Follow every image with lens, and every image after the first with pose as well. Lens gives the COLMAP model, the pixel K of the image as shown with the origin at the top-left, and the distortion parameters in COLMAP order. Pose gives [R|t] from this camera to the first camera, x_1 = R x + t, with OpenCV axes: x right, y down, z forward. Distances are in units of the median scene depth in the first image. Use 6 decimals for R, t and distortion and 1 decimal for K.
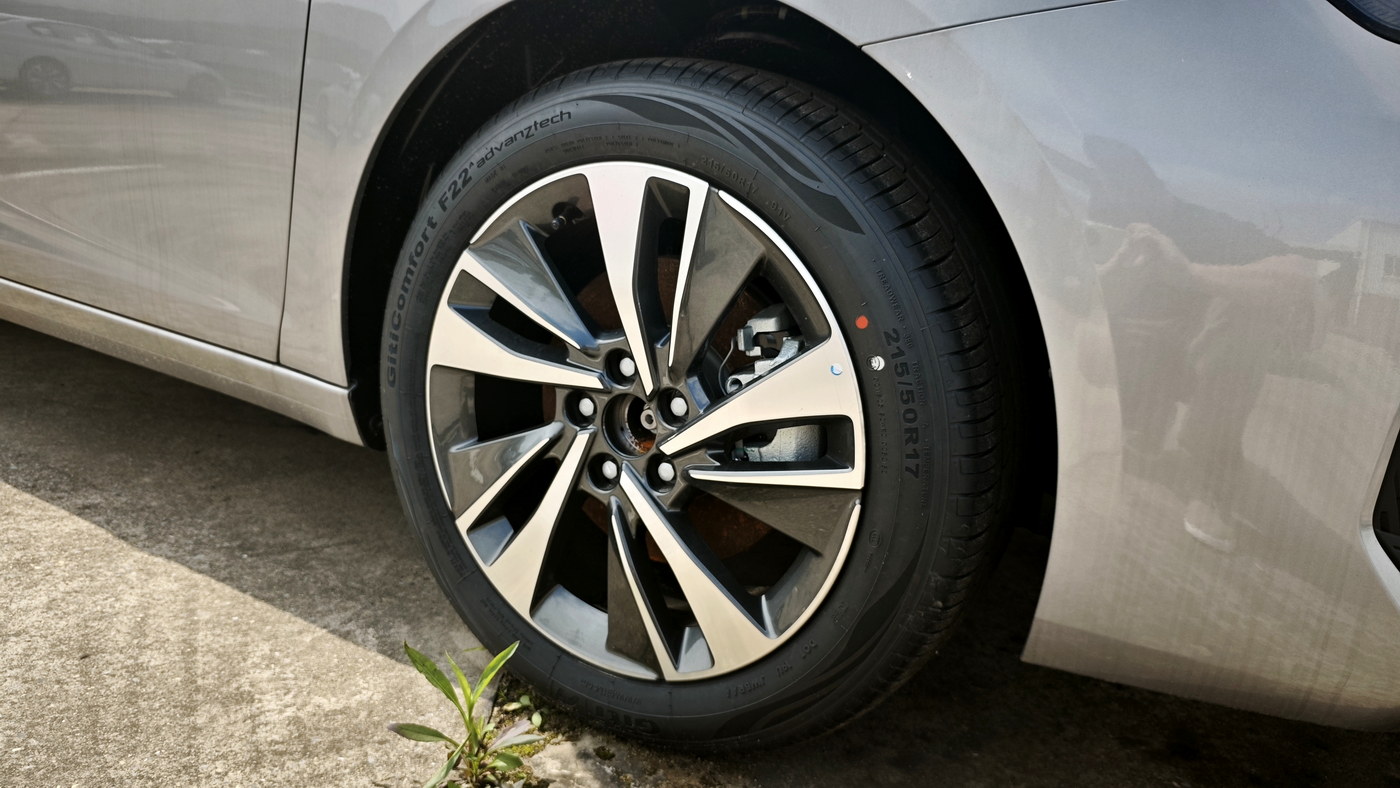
lens RADIAL K [[1028.4, 0, 705.5], [0, 1028.4, 392.6], [0, 0, 1]] dist [-0.003492, -0.002574]
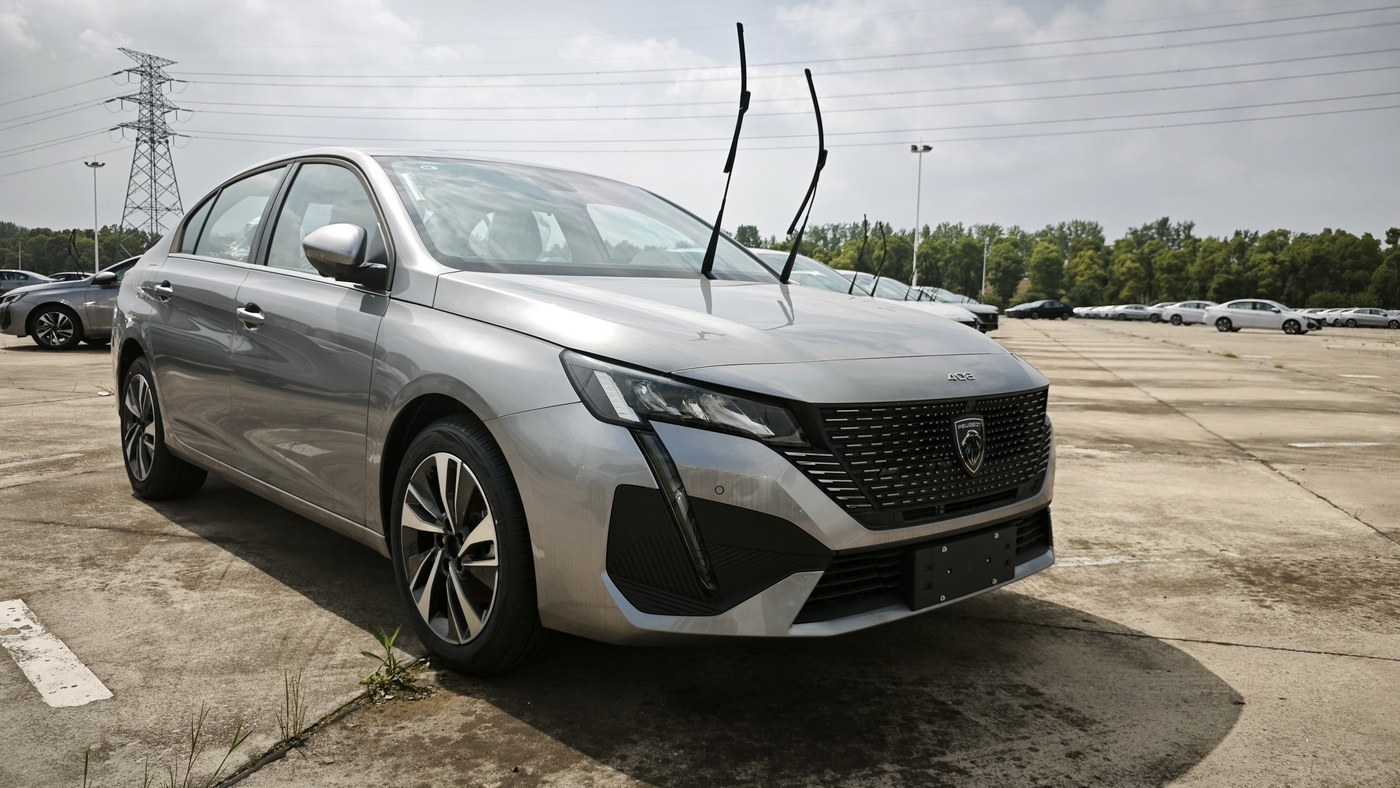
lens RADIAL K [[1028.4, 0, 705.5], [0, 1028.4, 392.6], [0, 0, 1]] dist [-0.003492, -0.002574]
pose [[0.952028, -0.059409, -0.300188, 1.362206], [0.009508, 0.986243, -0.165028, 0.081945], [0.305862, 0.154257, 0.939496, -1.361366]]
